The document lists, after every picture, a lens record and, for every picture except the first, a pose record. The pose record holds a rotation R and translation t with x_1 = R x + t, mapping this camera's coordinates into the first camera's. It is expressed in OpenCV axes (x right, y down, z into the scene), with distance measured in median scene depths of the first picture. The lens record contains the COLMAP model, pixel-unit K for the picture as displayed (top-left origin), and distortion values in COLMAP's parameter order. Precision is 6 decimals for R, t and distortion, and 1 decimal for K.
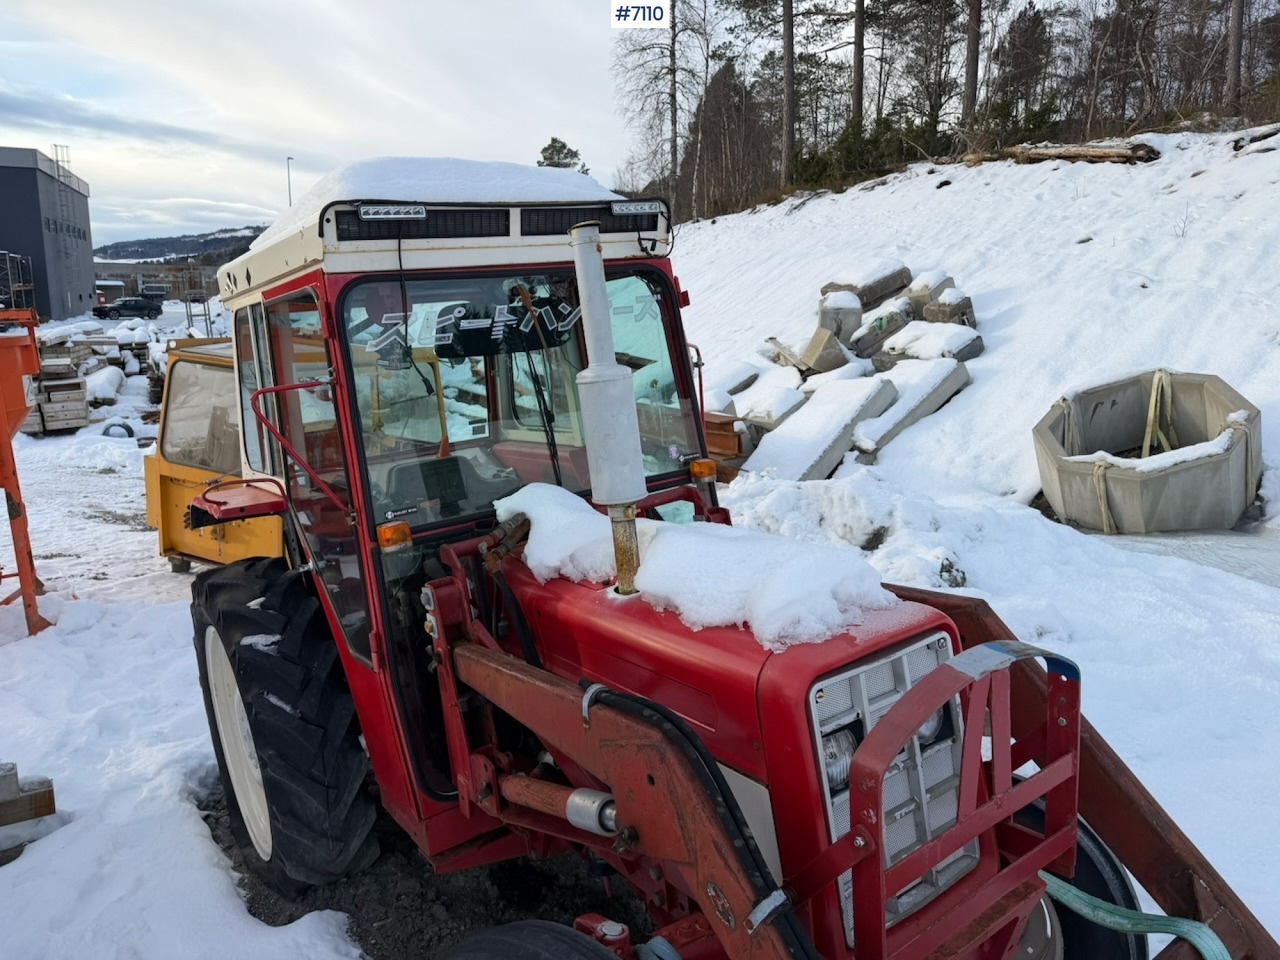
lens RADIAL K [[898.7, 0, 636.1], [0, 898.7, 470.8], [0, 0, 1]] dist [0.037242, -0.051625]
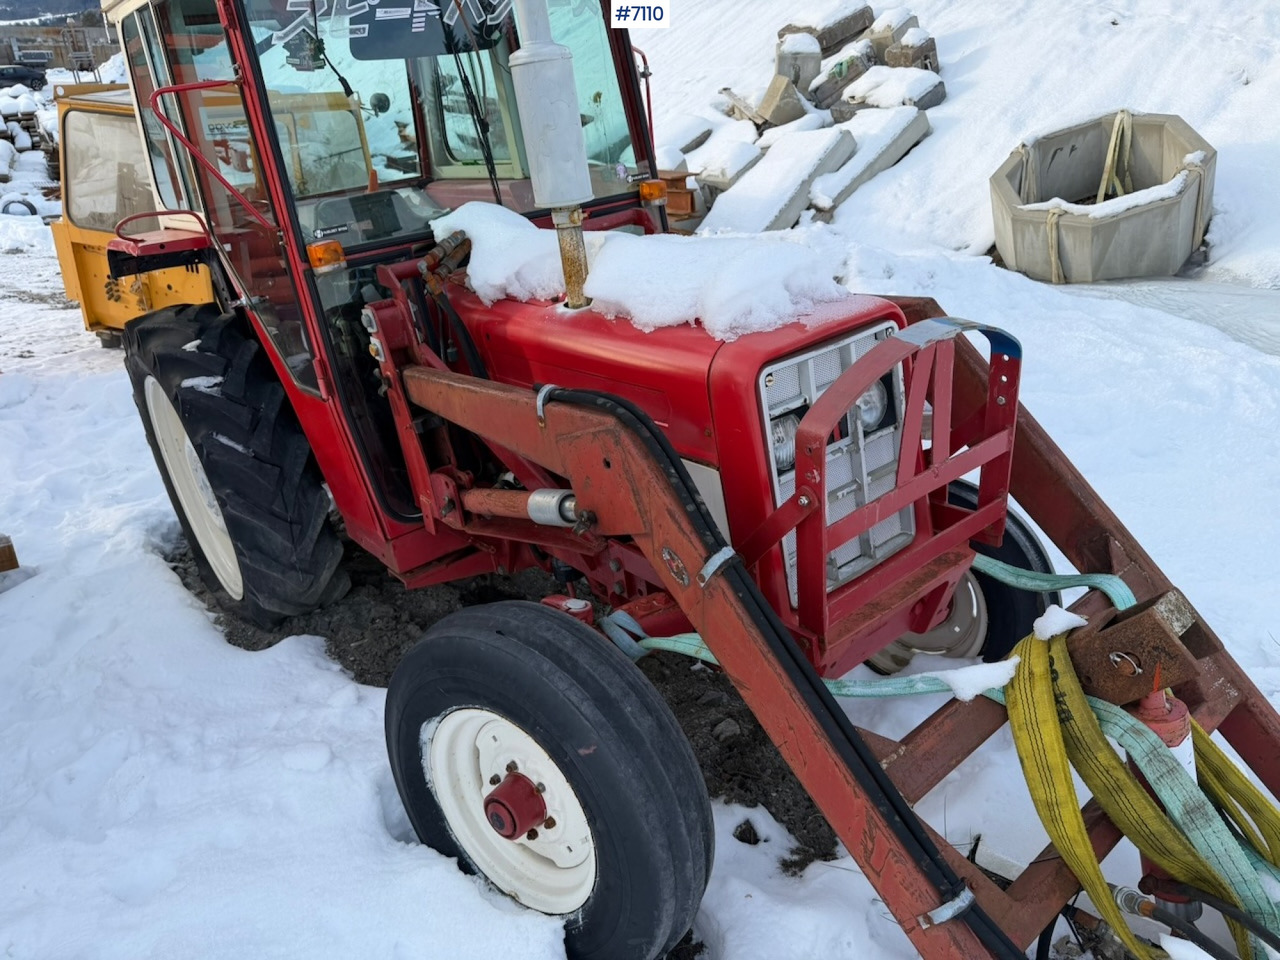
lens RADIAL K [[905.9, 0, 649.5], [0, 905.9, 477.0], [0, 0, 1]] dist [0.006742, -0.008734]
pose [[0.997408, -0.040540, 0.059438, 0.000893], [0.024991, 0.969911, 0.242172, 0.023934], [-0.067467, -0.240059, 0.968411, -0.000321]]
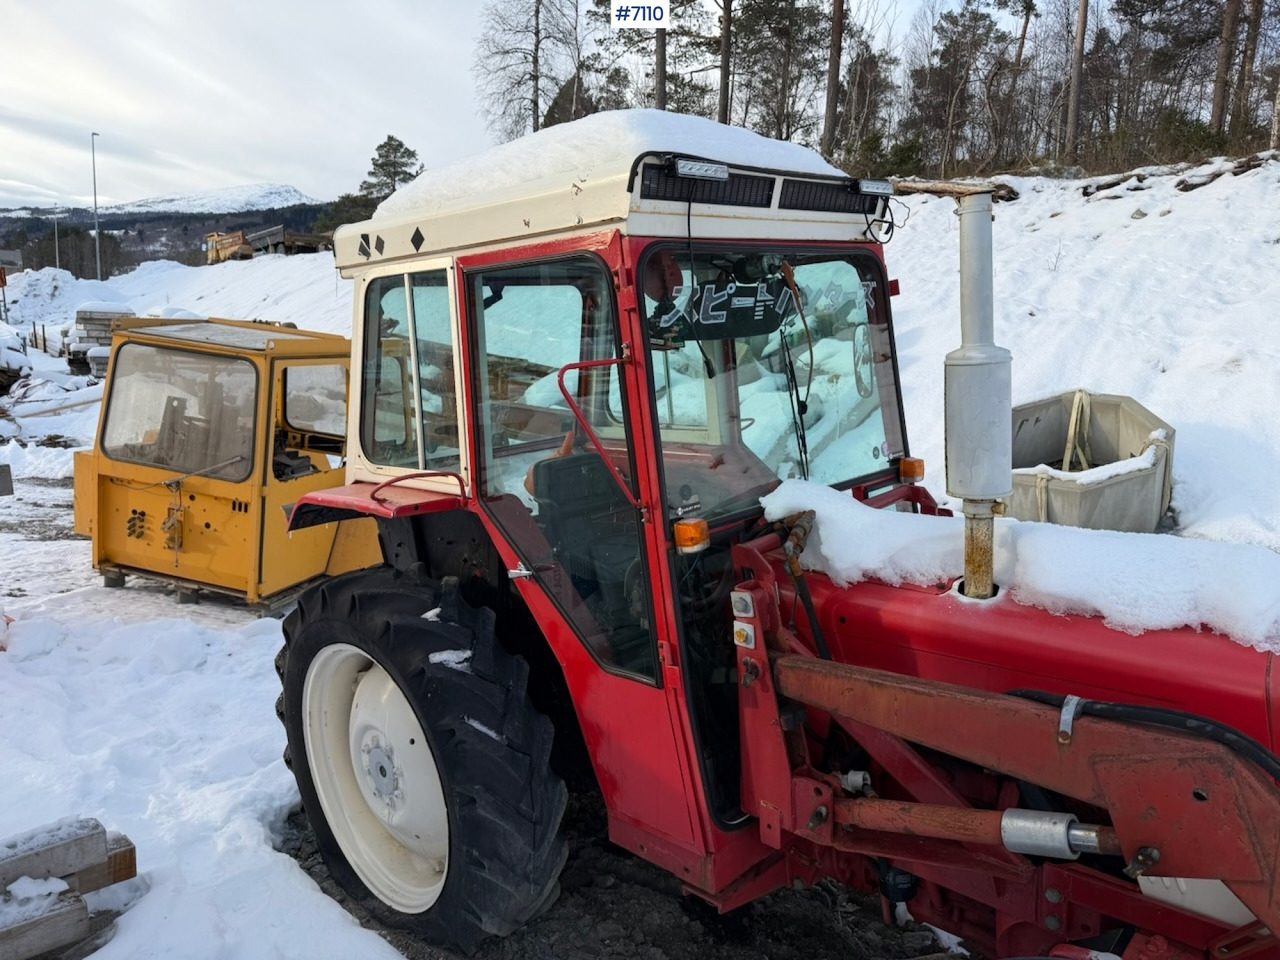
lens RADIAL K [[905.9, 0, 649.5], [0, 905.9, 477.0], [0, 0, 1]] dist [0.006742, -0.008734]
pose [[0.981177, 0.012366, 0.192717, -0.153221], [-0.010959, 0.999905, -0.008364, 0.007489], [-0.192802, 0.006095, 0.981219, 0.042641]]
